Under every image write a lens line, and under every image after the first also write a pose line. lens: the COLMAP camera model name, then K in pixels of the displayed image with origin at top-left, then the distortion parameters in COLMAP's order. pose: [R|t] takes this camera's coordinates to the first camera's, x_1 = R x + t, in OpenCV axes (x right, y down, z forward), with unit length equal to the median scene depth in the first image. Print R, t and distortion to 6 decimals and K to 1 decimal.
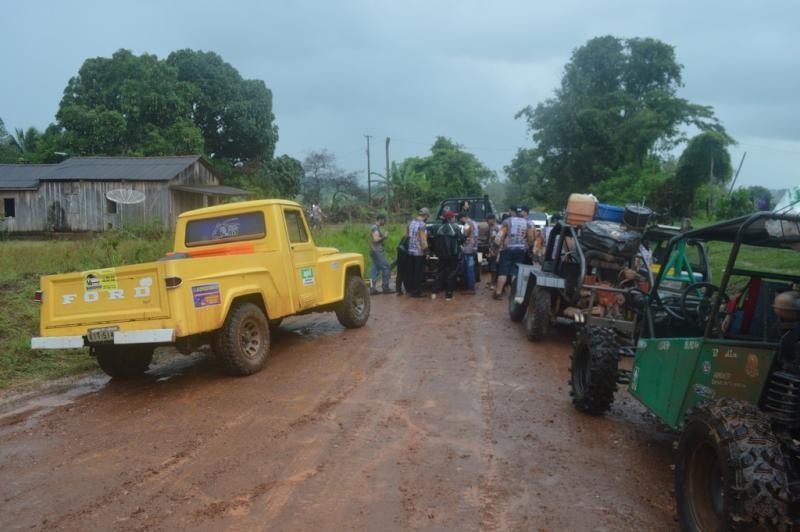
lens RADIAL K [[658.9, 0, 404.2], [0, 658.9, 266.3], [0, 0, 1]] dist [-0.080129, 0.007604]
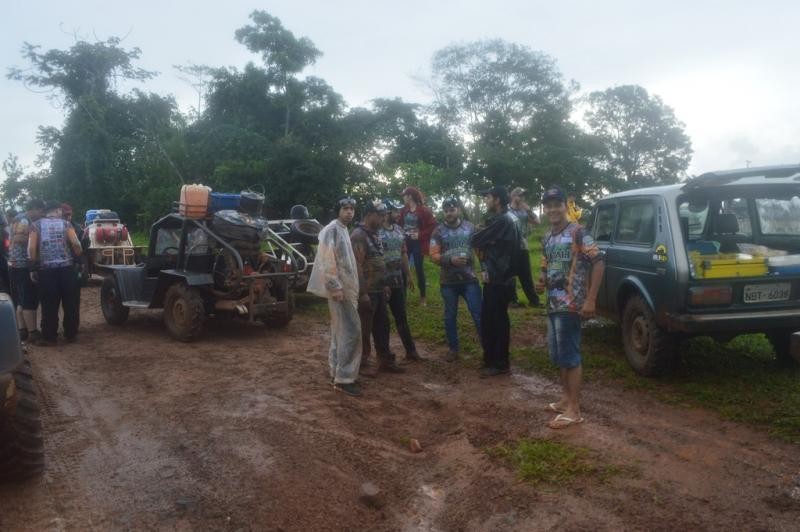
lens RADIAL K [[658.9, 0, 402.3], [0, 658.9, 270.1], [0, 0, 1]] dist [-0.080129, 0.007604]
pose [[0.606221, -0.177253, 0.775292, -0.126953], [0.127093, 0.983910, 0.125571, -0.026987], [-0.785076, 0.022411, 0.618995, 0.061676]]
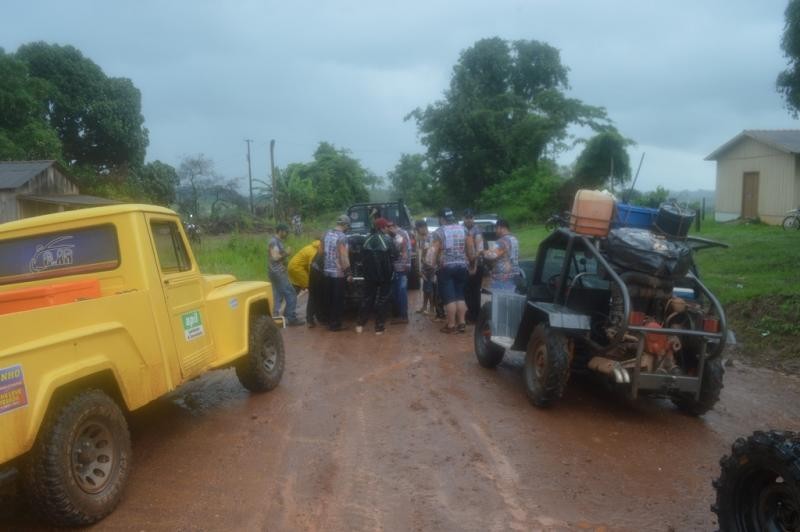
lens RADIAL K [[658.9, 0, 396.1], [0, 658.9, 271.5], [0, 0, 1]] dist [-0.080129, 0.007604]
pose [[0.985658, -0.031693, 0.165752, -0.022195], [0.032309, 0.999477, -0.001021, -0.011650], [-0.165633, 0.006362, 0.986167, 0.137278]]
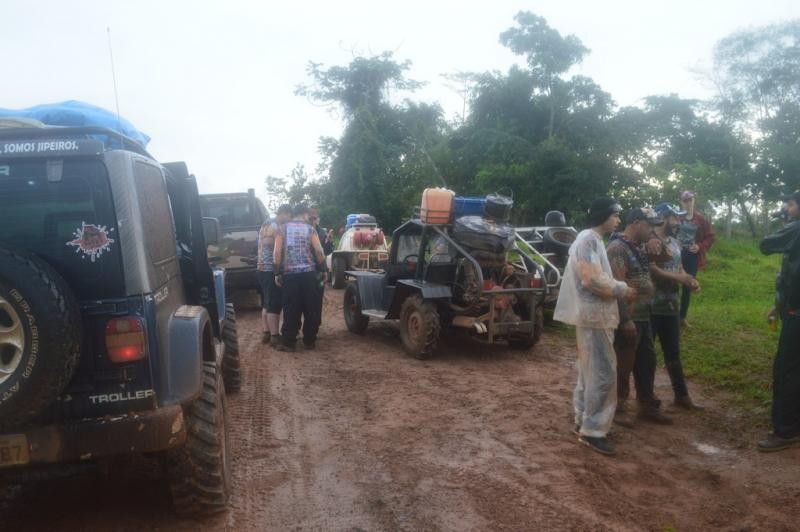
lens RADIAL K [[658.9, 0, 394.9], [0, 658.9, 270.1], [0, 0, 1]] dist [-0.080129, 0.007604]
pose [[0.868828, -0.144405, 0.473587, -0.089475], [0.128822, 0.989510, 0.065387, -0.026069], [-0.478062, 0.004198, 0.878316, 0.091730]]
